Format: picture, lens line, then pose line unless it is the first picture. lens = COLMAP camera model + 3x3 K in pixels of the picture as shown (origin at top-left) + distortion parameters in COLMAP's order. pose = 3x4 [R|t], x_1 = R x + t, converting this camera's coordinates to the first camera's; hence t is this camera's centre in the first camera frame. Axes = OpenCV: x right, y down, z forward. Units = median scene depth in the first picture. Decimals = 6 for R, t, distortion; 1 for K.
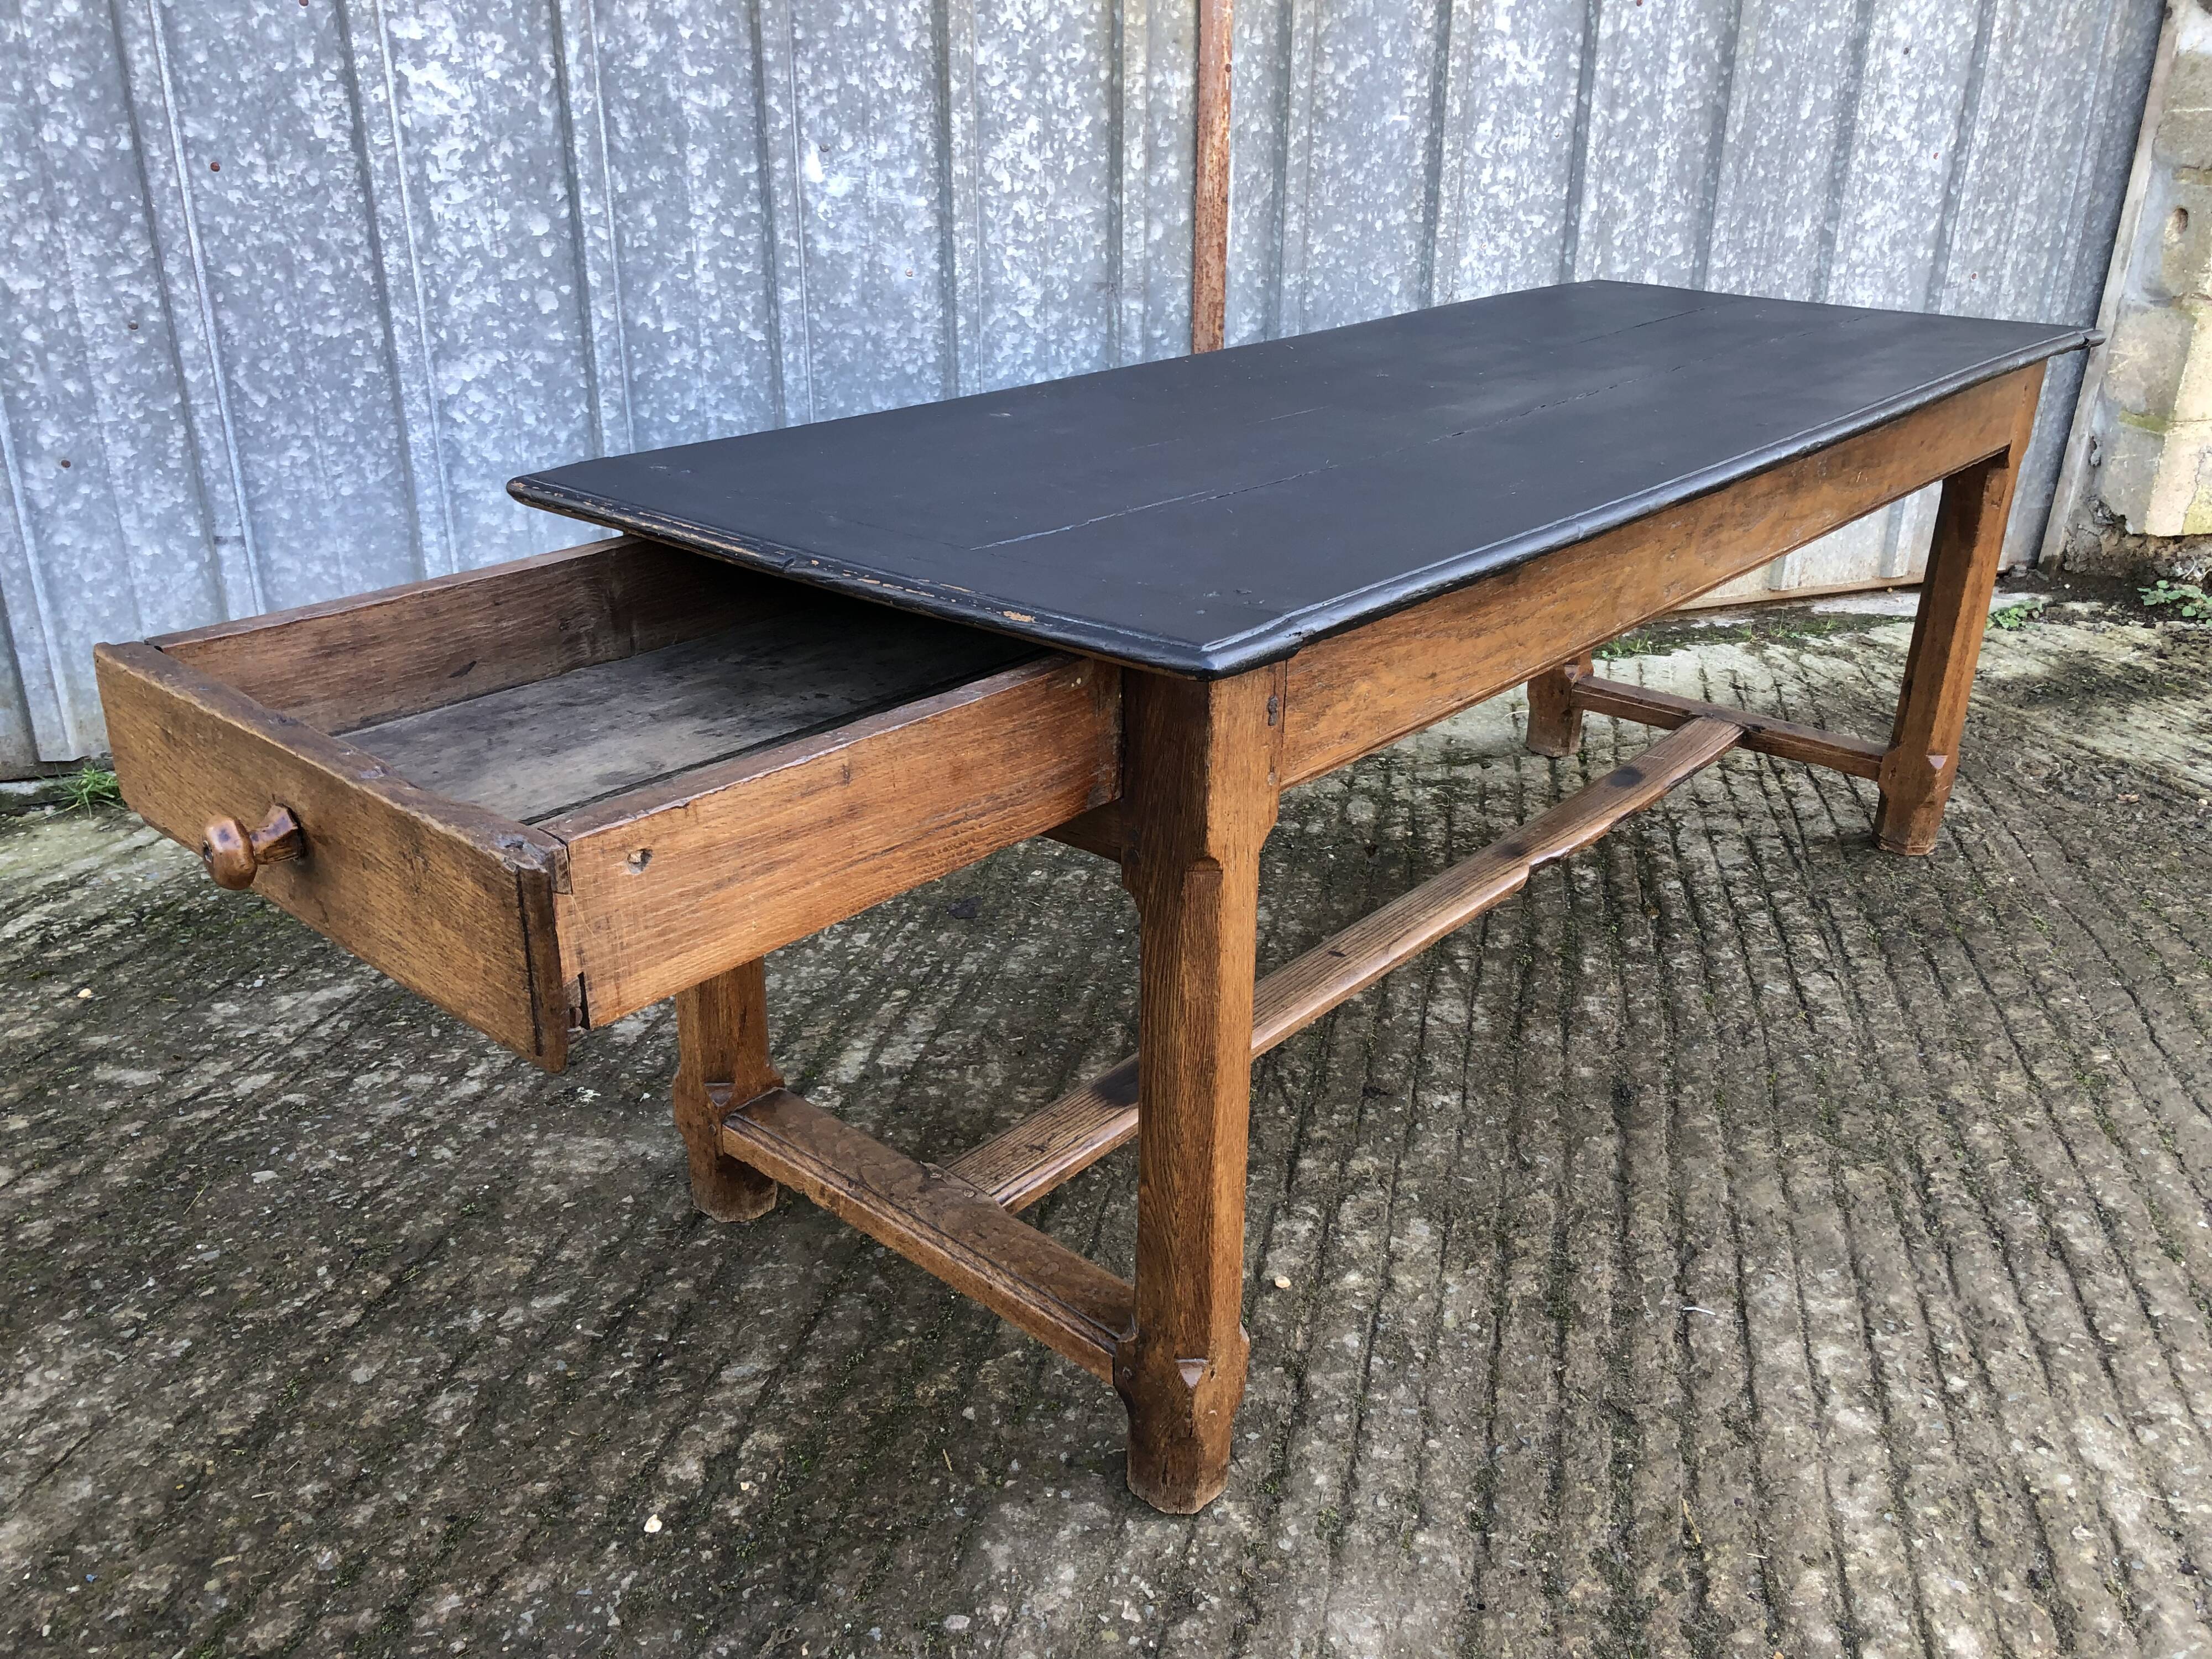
lens RADIAL K [[1833.9, 0, 1099.8], [0, 1833.9, 812.3], [0, 0, 1]] dist [-0.018682, 0.073036]
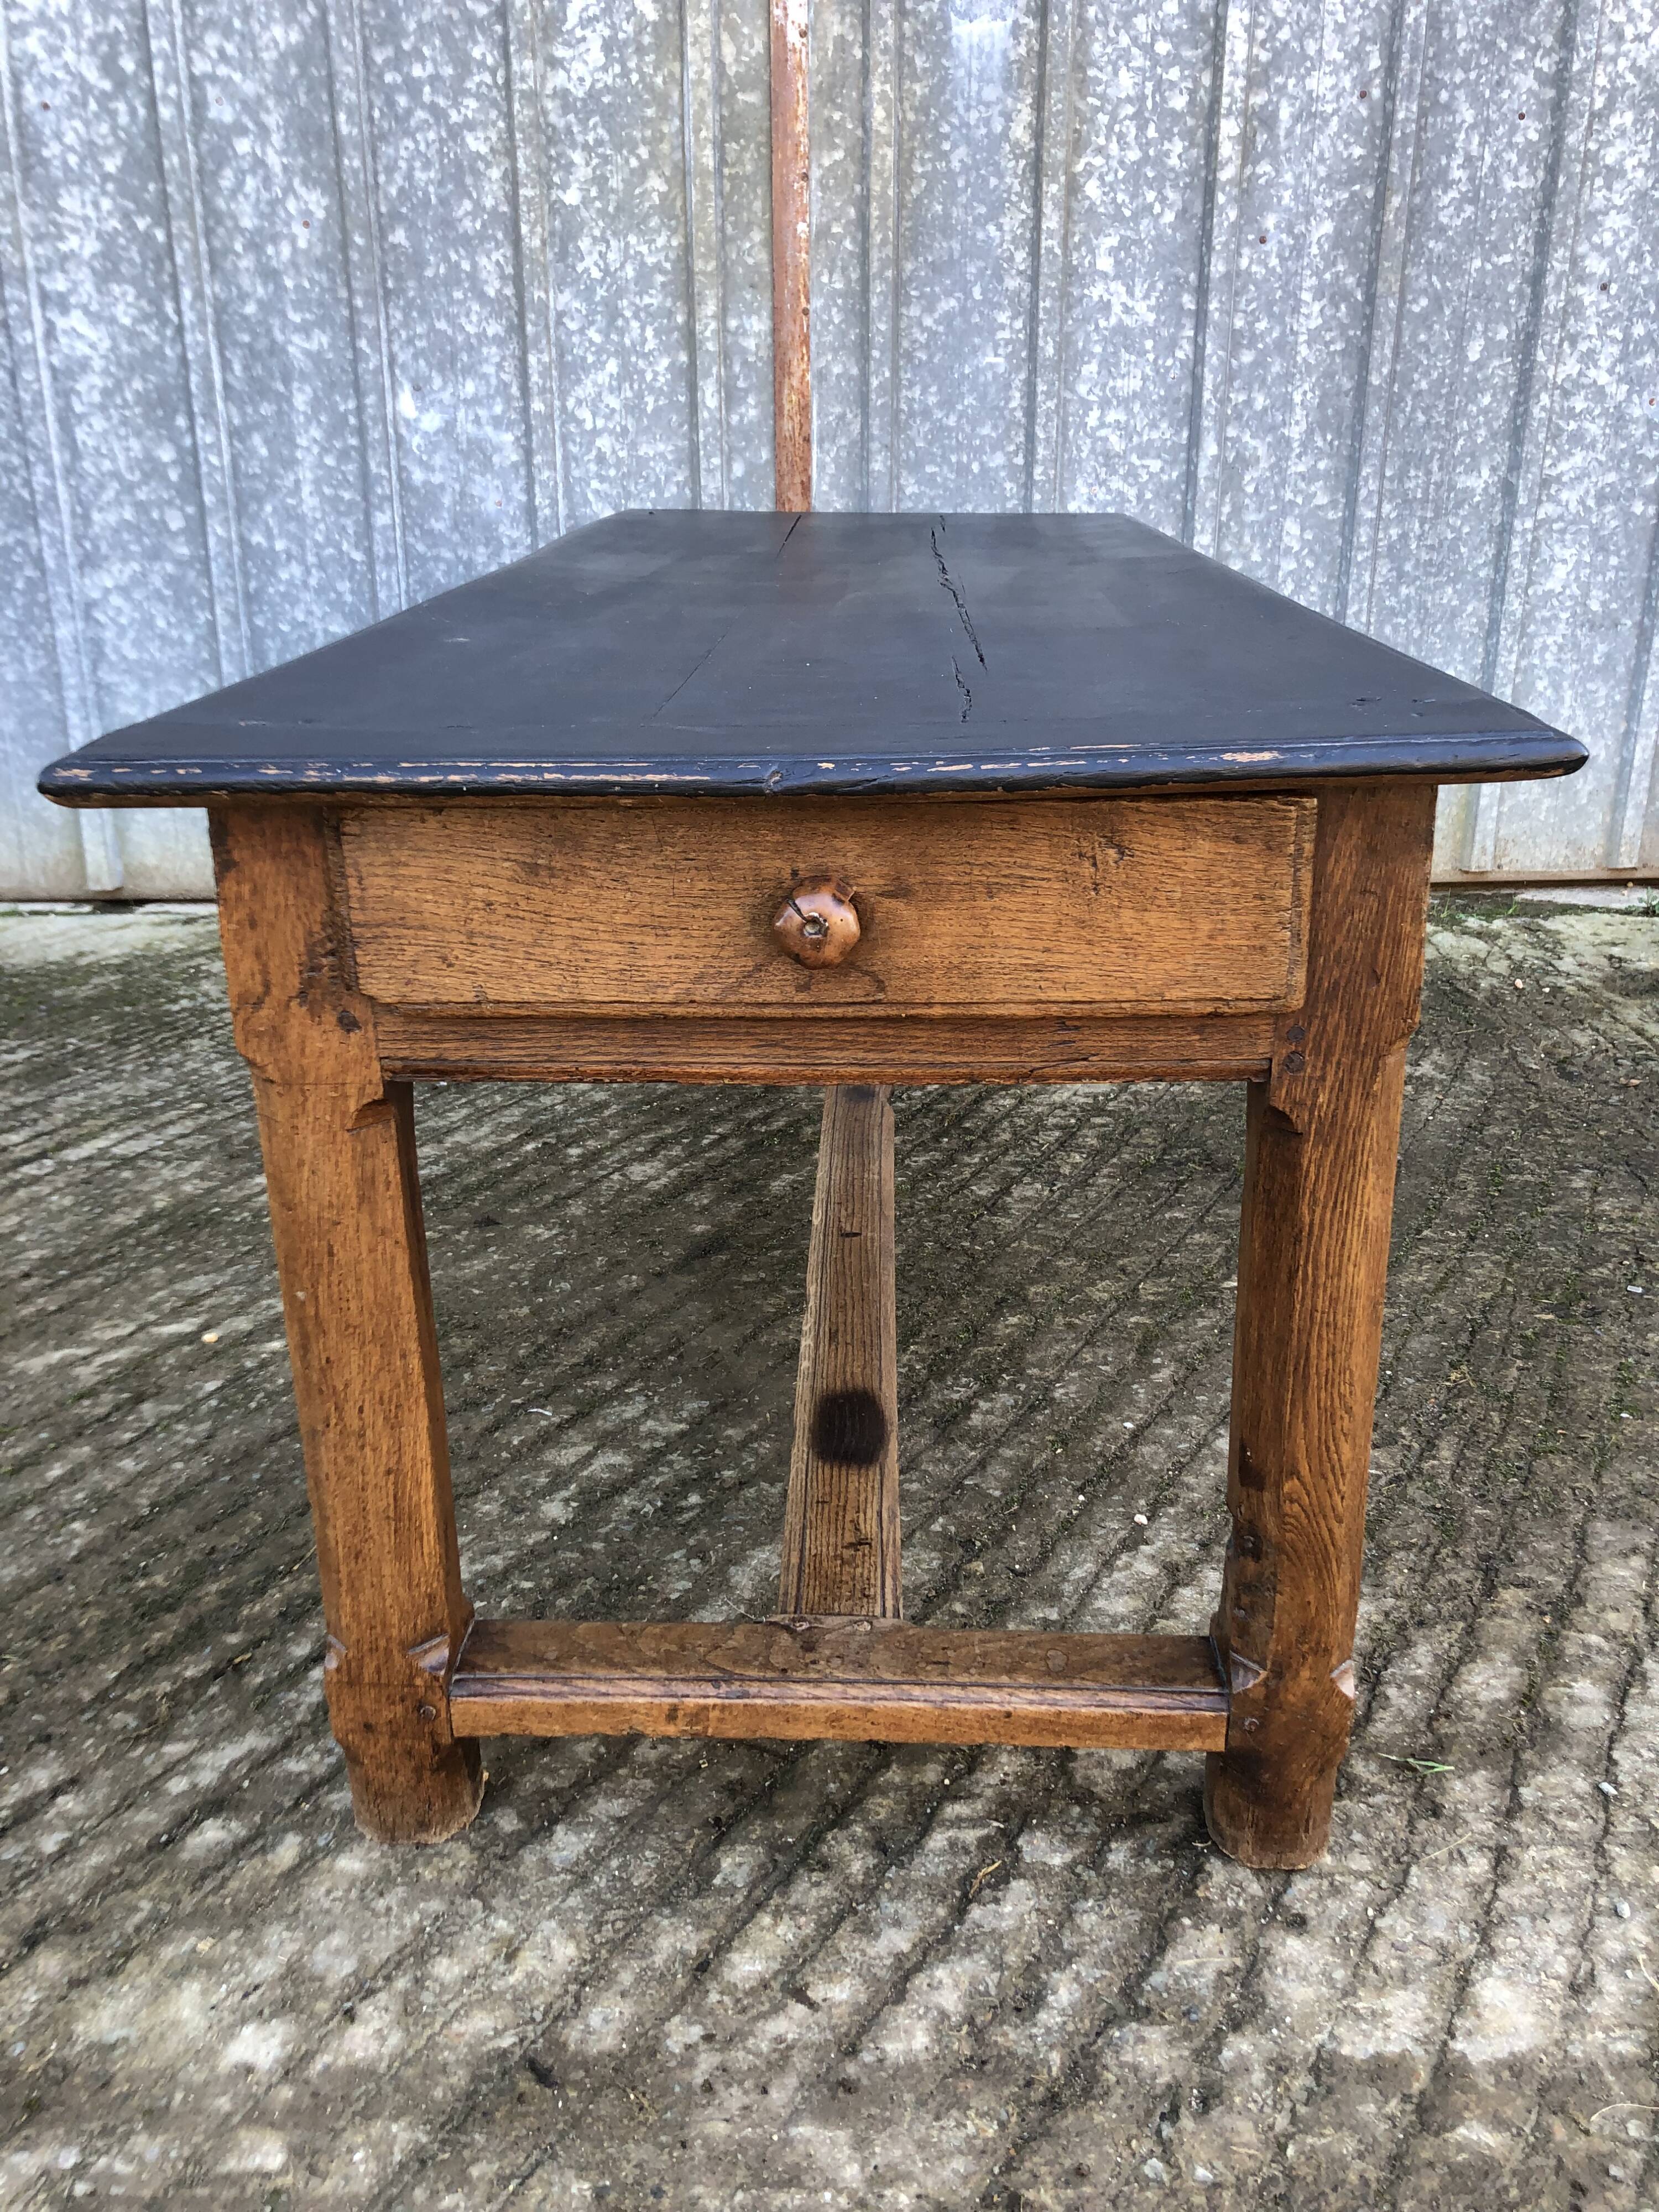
lens RADIAL K [[1835.9, 0, 831.5], [0, 1835.9, 1086.7], [0, 0, 1]] dist [-0.016975, 0.077909]
pose [[0.953785, 0.094836, -0.285132, 0.436782], [-0.105373, 0.994194, -0.021809, 0.054357], [0.281408, 0.050846, 0.958240, 0.028943]]
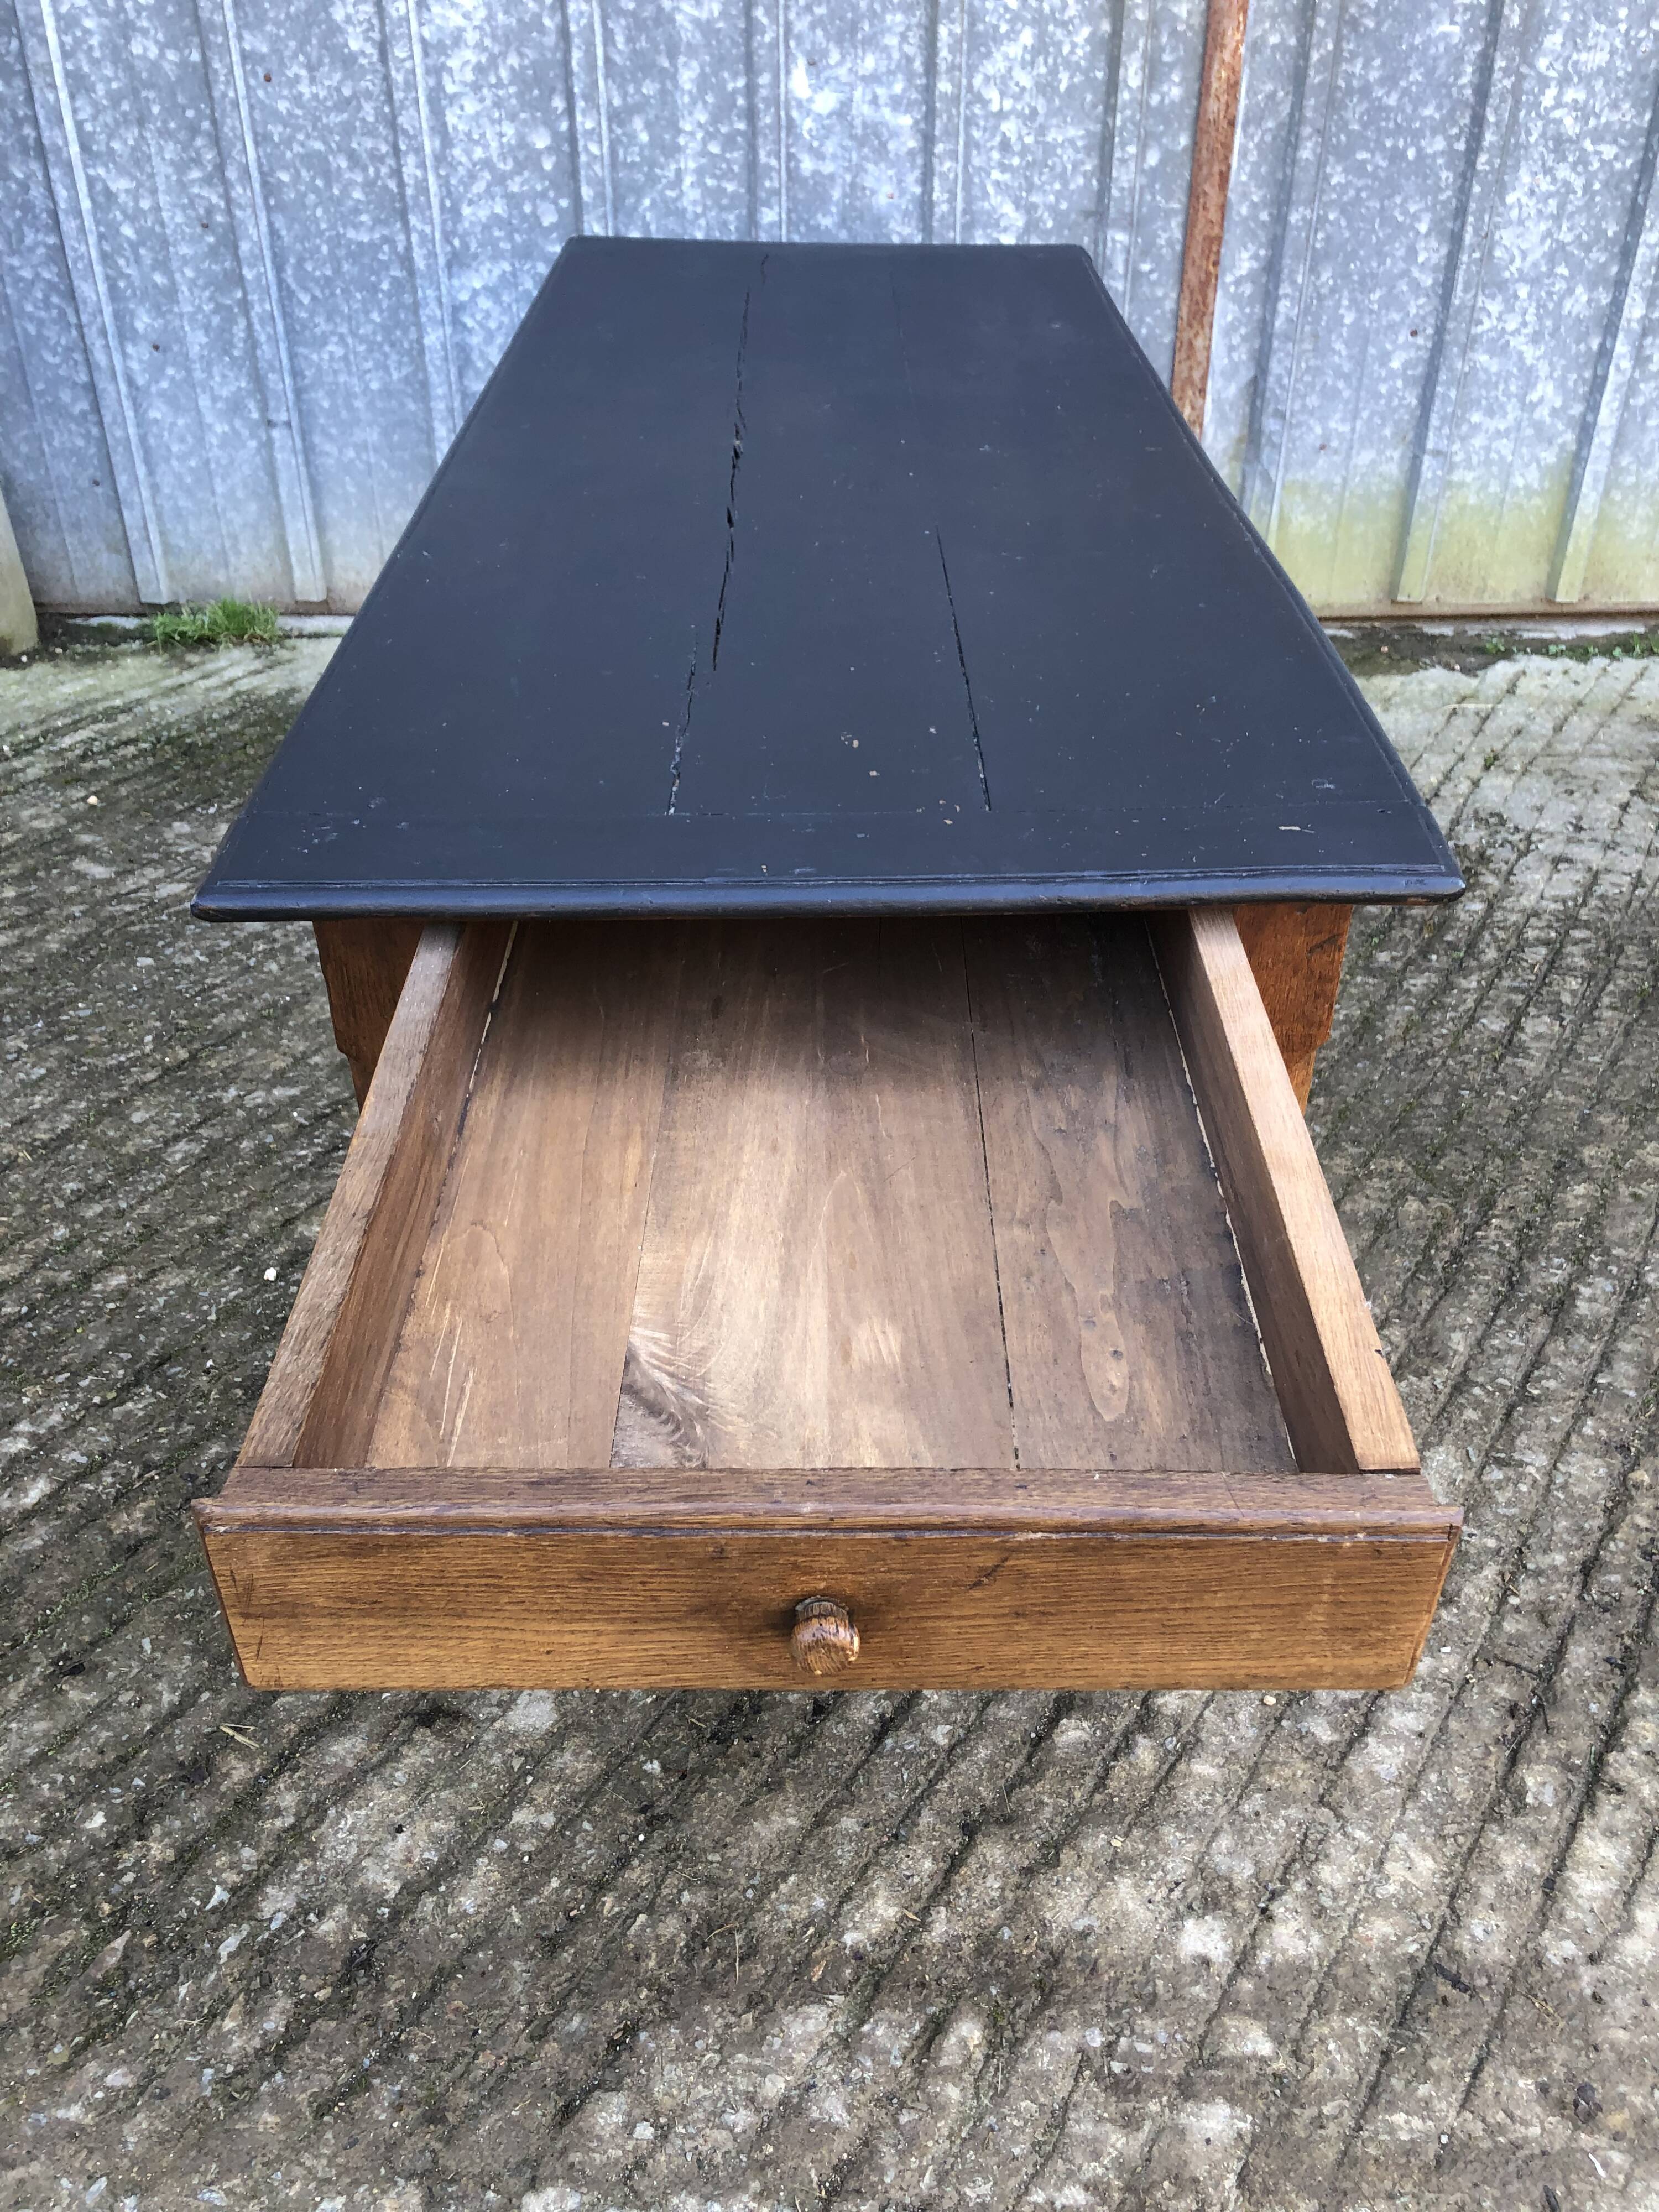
lens RADIAL K [[1827.6, 0, 821.6], [0, 1827.6, 1088.6], [0, 0, 1]] dist [-0.002699, 0.038245]
pose [[0.941702, 0.181616, -0.283218, 0.242132], [-0.118245, 0.966744, 0.226769, -0.042041], [0.314985, -0.180059, 0.931860, -0.048974]]
